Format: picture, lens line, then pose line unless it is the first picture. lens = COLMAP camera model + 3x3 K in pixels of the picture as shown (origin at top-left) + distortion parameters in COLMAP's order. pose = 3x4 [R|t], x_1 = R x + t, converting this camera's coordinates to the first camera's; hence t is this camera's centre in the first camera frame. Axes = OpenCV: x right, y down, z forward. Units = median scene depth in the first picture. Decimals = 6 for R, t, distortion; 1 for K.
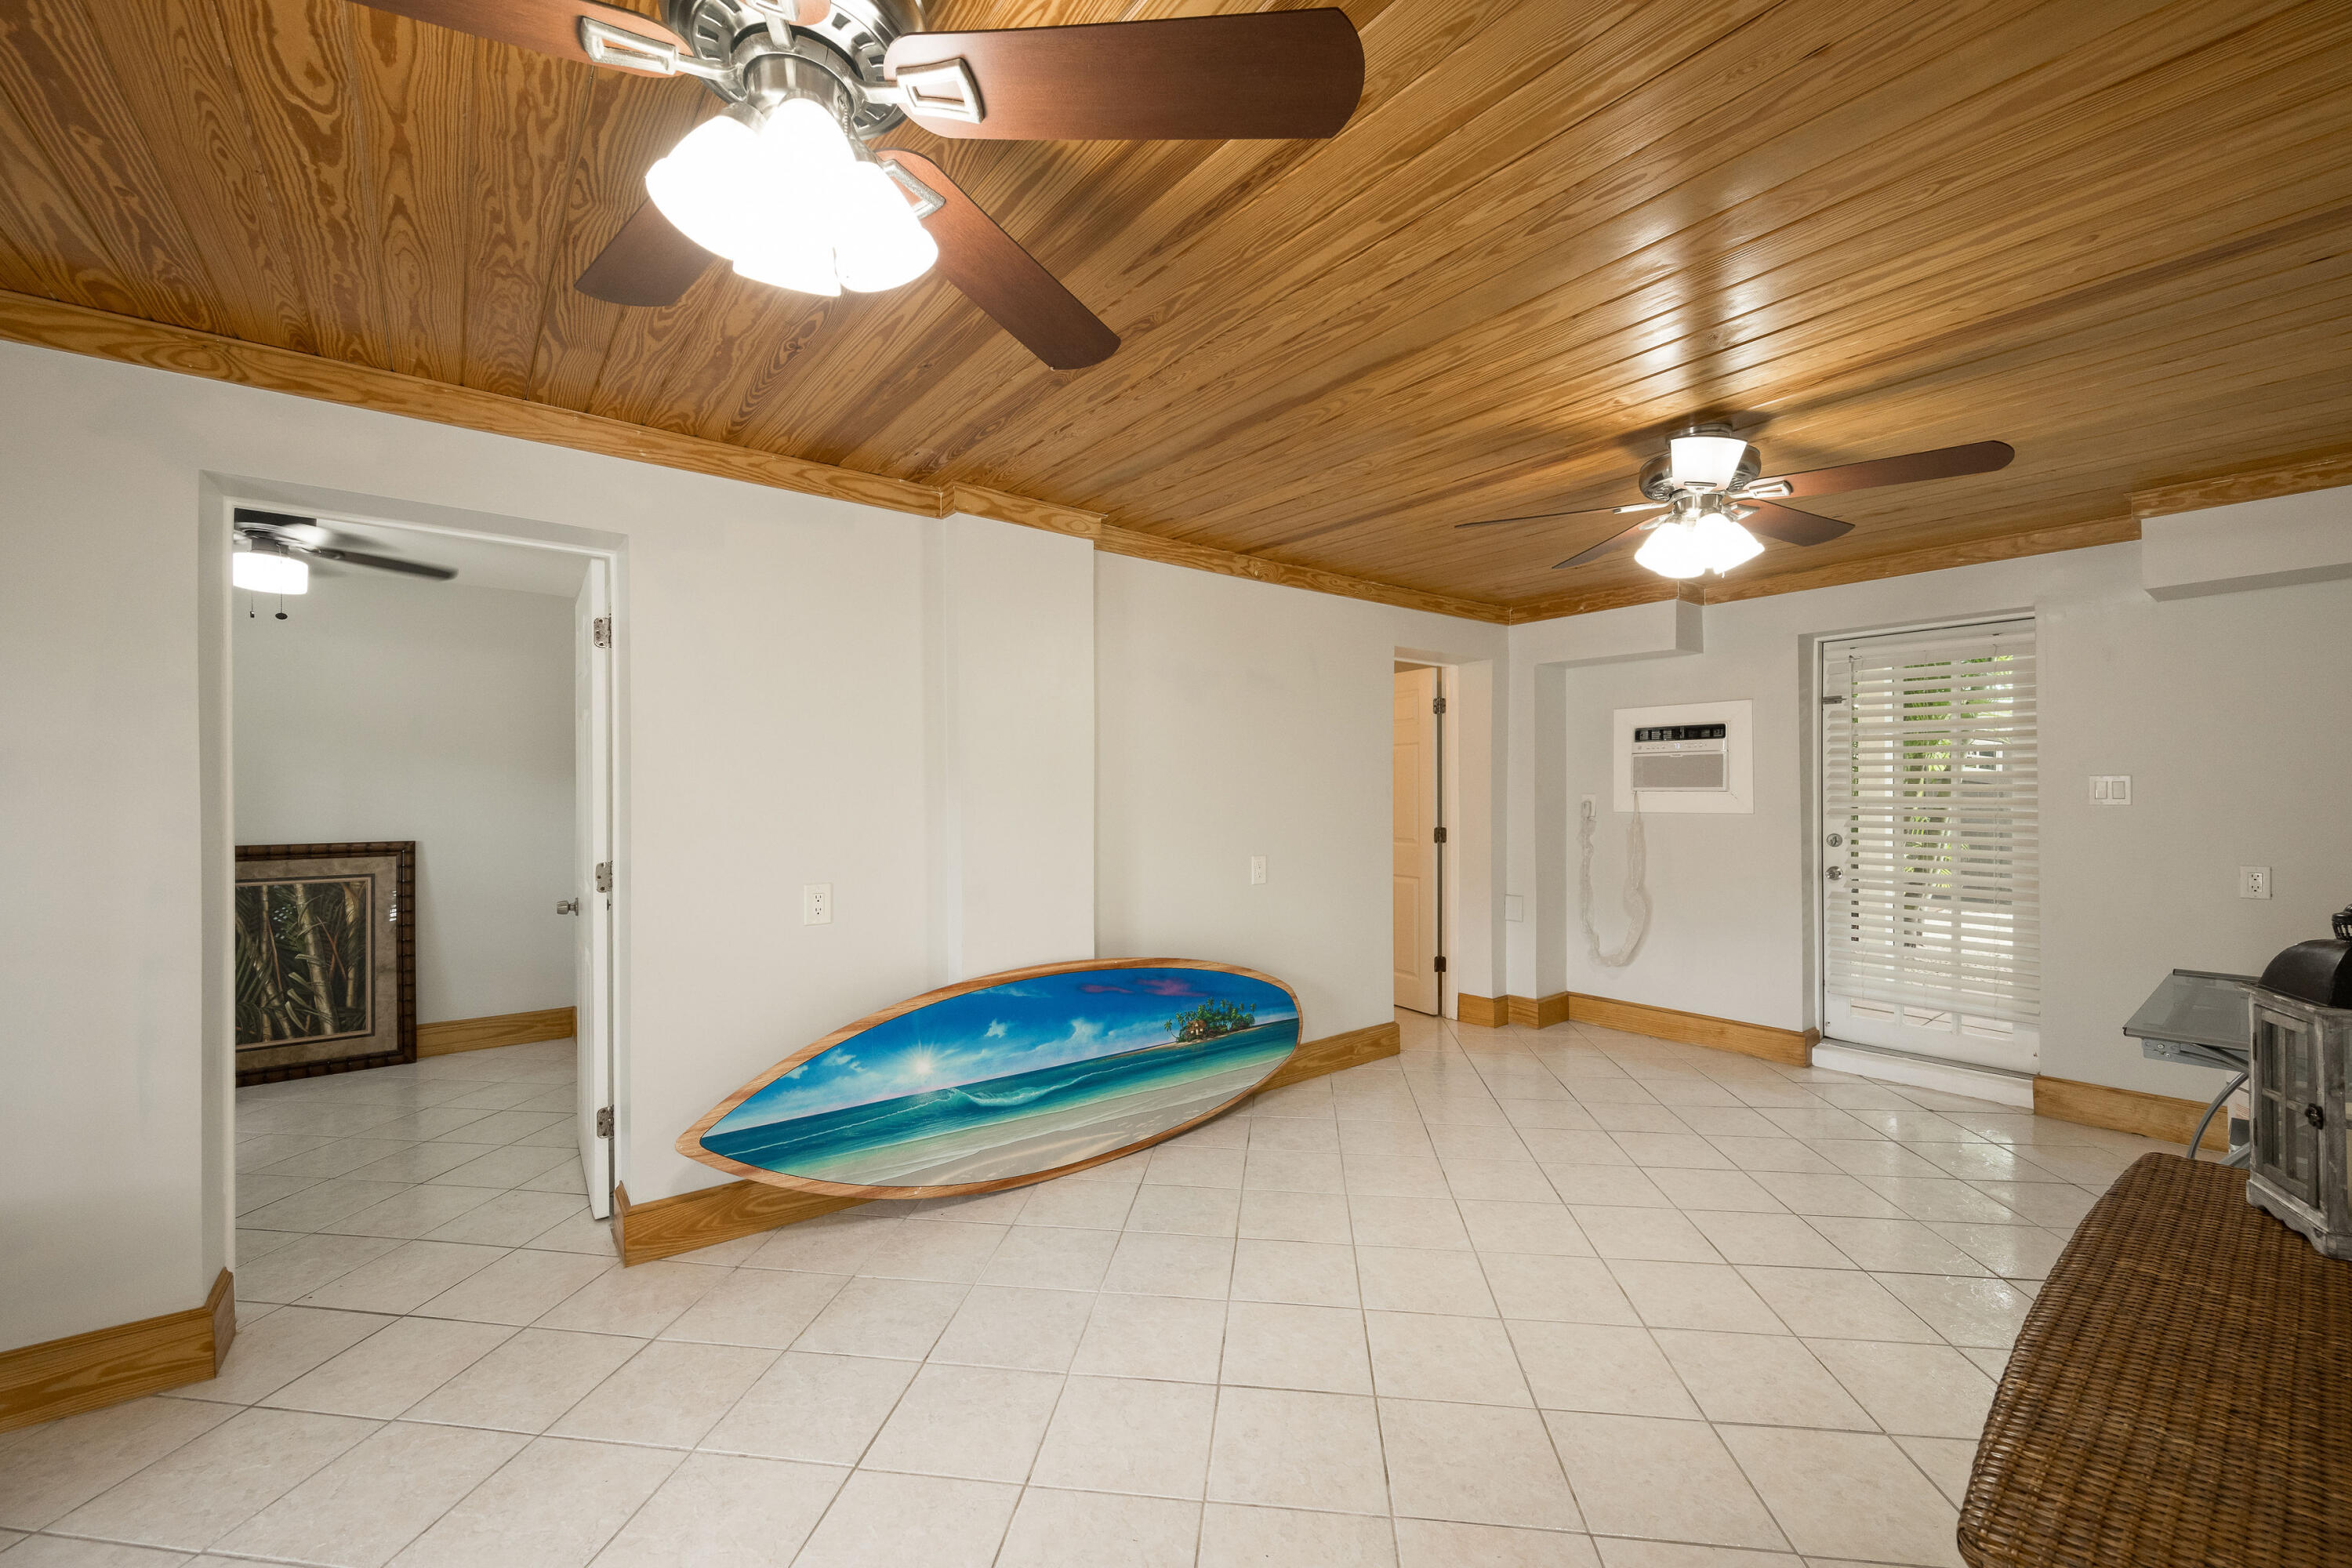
lens RADIAL K [[920.4, 0, 1175.2], [0, 920.4, 794.1], [0, 0, 1]] dist [-0.001672, 0.000366]
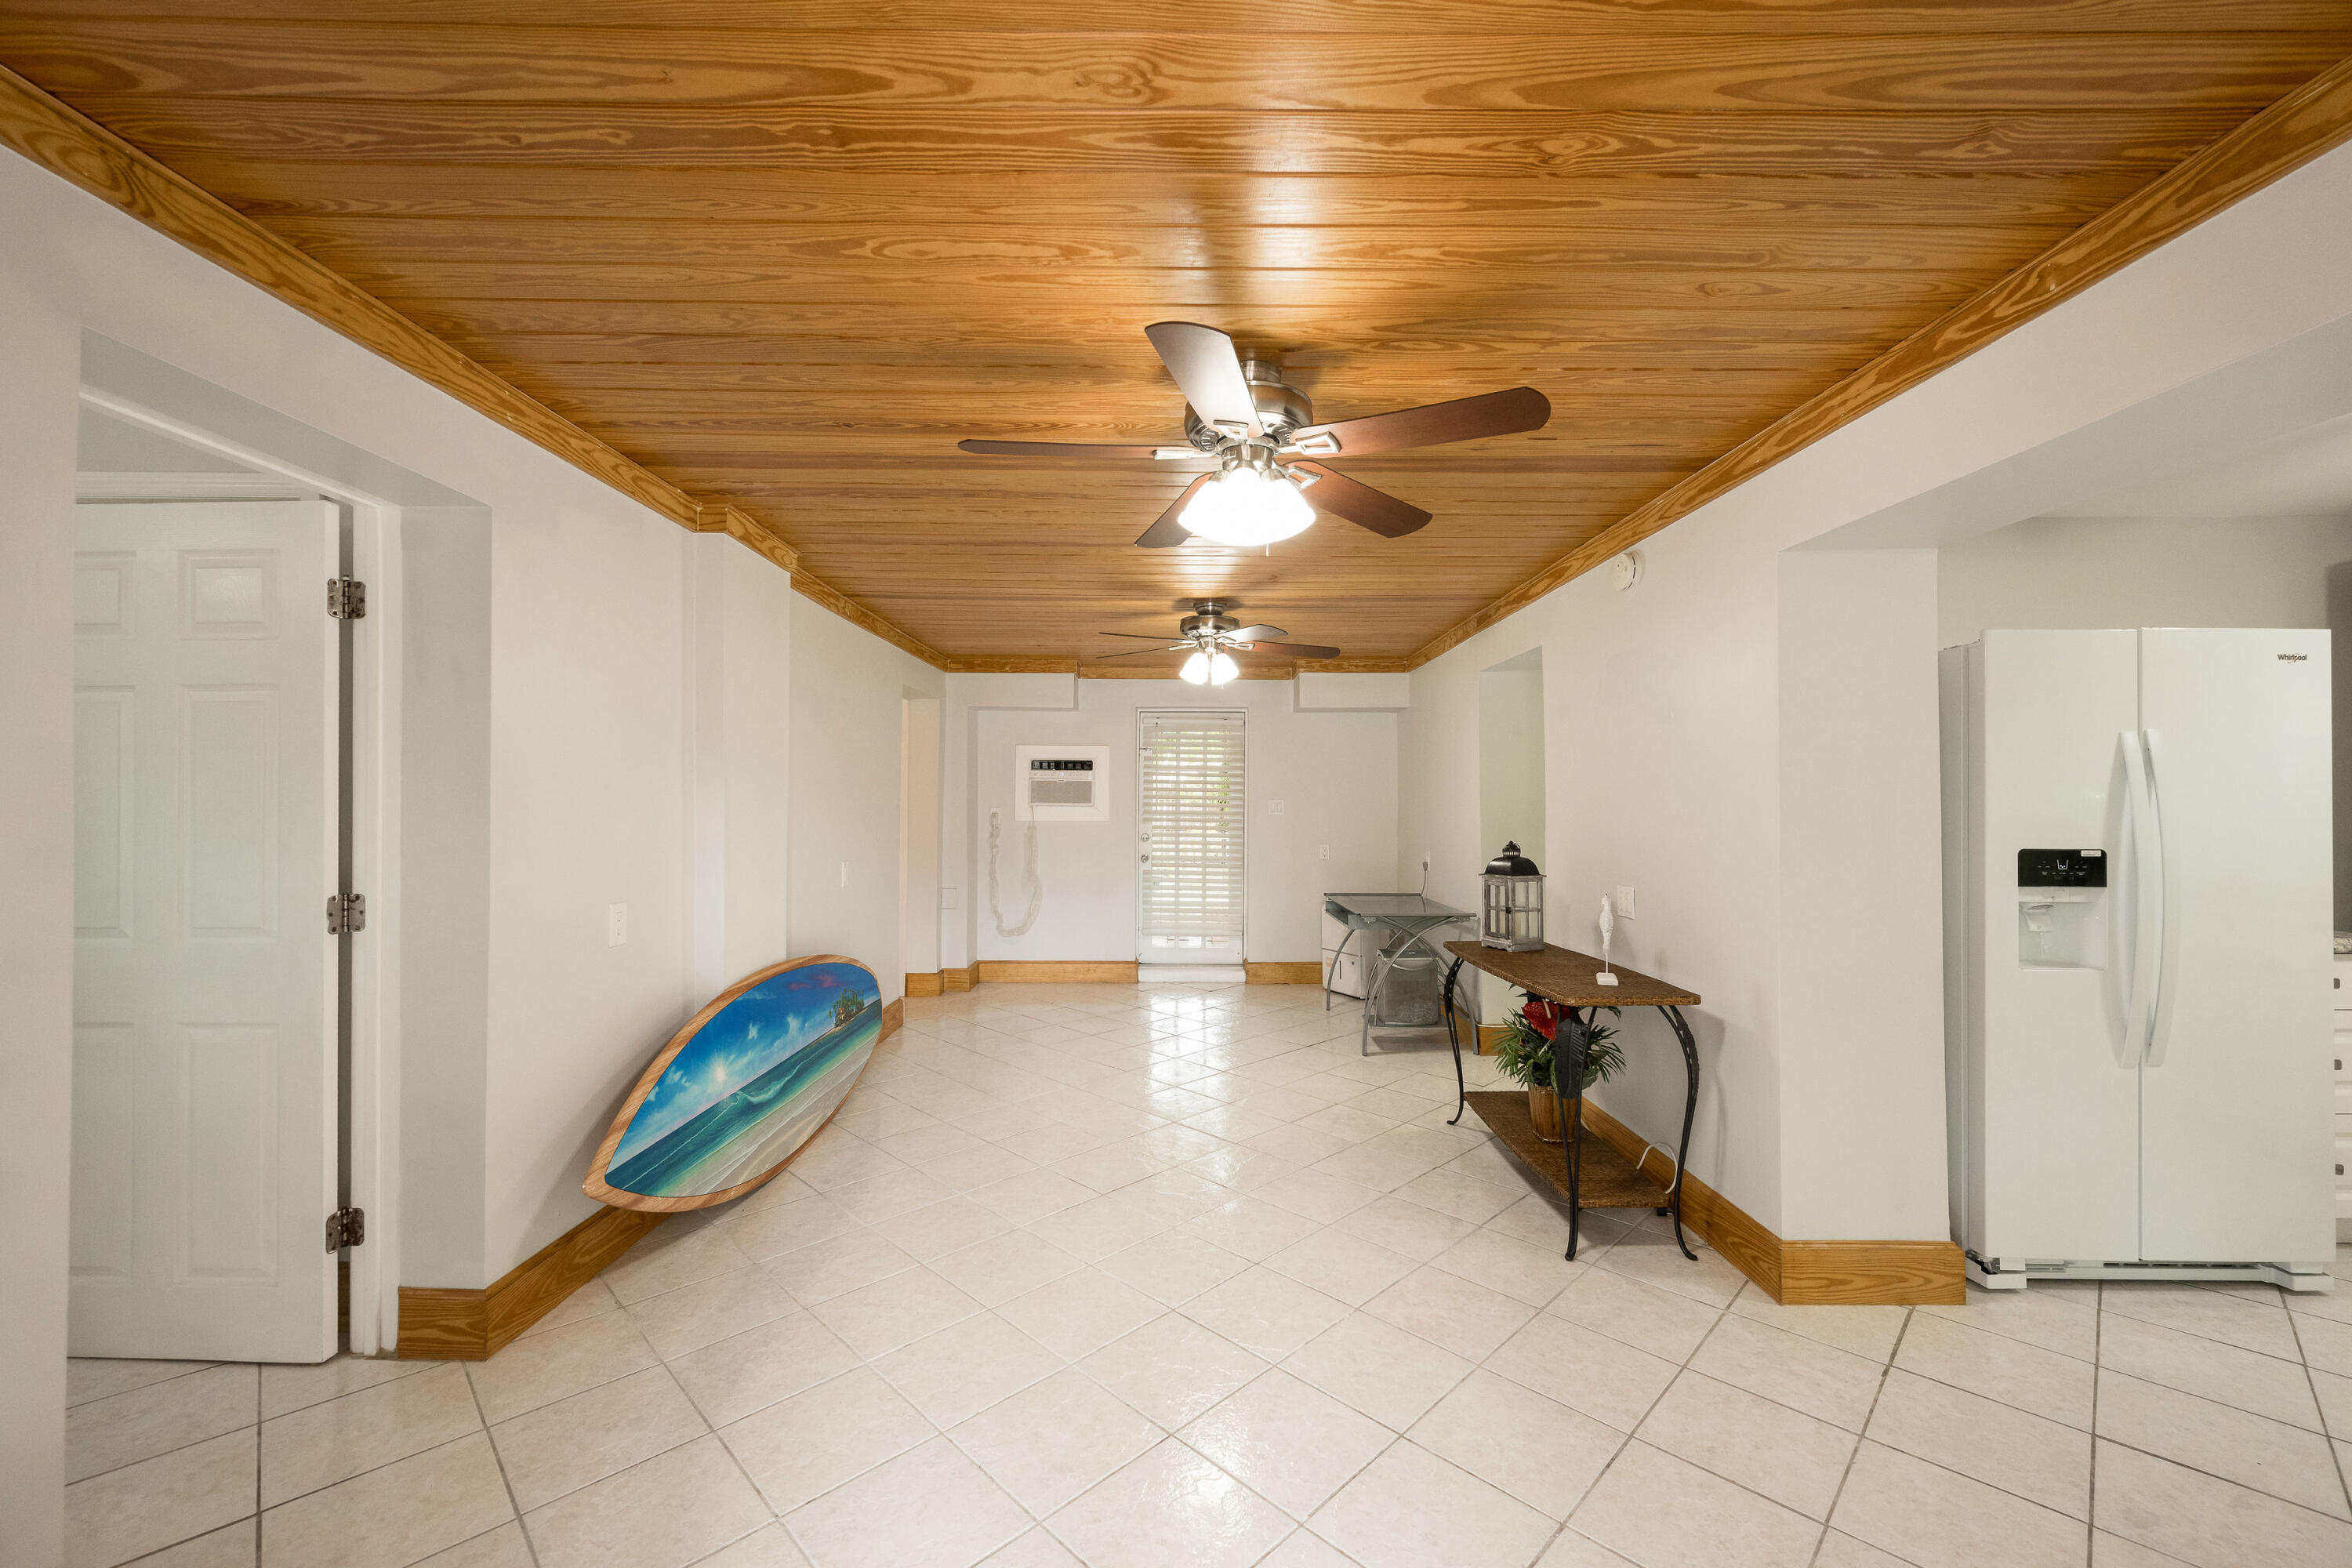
lens RADIAL K [[920.4, 0, 1173.2], [0, 920.4, 794.9], [0, 0, 1]] dist [-0.001672, 0.000366]
pose [[0.621513, 0.014044, 0.783278, -0.726464], [-0.005098, 0.999891, -0.013883, -0.002610], [-0.783387, 0.004635, 0.621517, -0.030284]]
